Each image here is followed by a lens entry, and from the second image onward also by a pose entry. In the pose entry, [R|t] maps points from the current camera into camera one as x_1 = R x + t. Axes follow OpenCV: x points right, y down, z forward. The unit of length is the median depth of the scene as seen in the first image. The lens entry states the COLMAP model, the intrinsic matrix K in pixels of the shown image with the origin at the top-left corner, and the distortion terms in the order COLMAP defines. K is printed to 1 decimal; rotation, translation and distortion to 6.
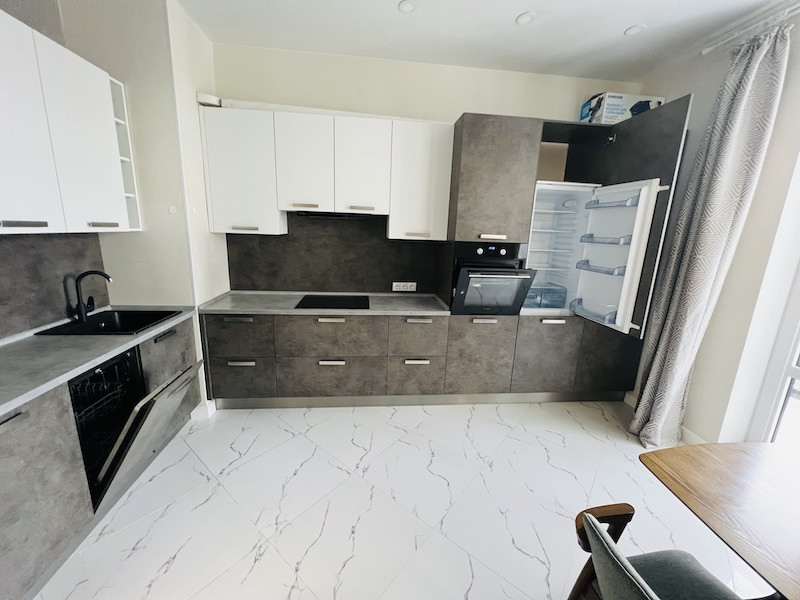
lens RADIAL K [[320.6, 0, 399.9], [0, 320.6, 299.2], [0, 0, 1]] dist [-0.001408, 0.000323]
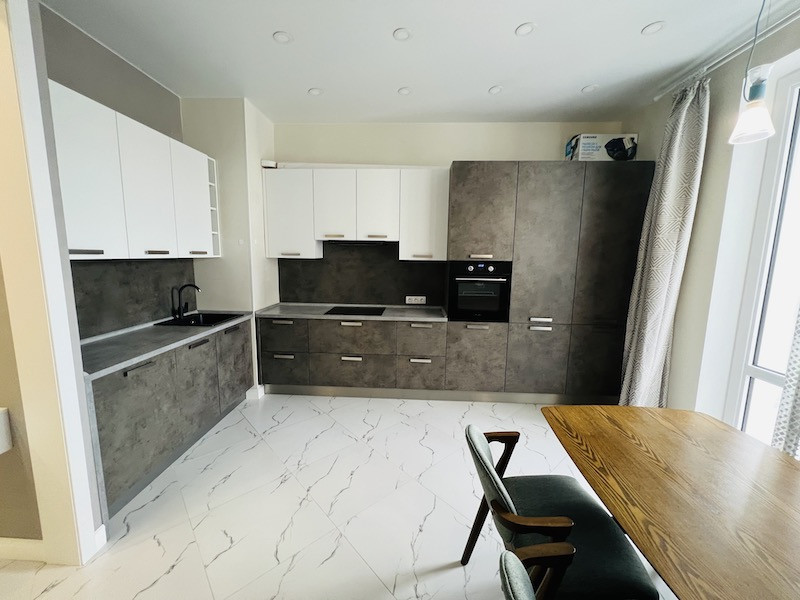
lens RADIAL K [[320.6, 0, 399.8], [0, 320.6, 299.4], [0, 0, 1]] dist [-0.001408, 0.000323]
pose [[0.988248, -0.001503, -0.152852, 0.172651], [-0.010997, 0.996662, -0.080900, 0.070197], [0.152463, 0.081630, 0.984932, -0.231929]]
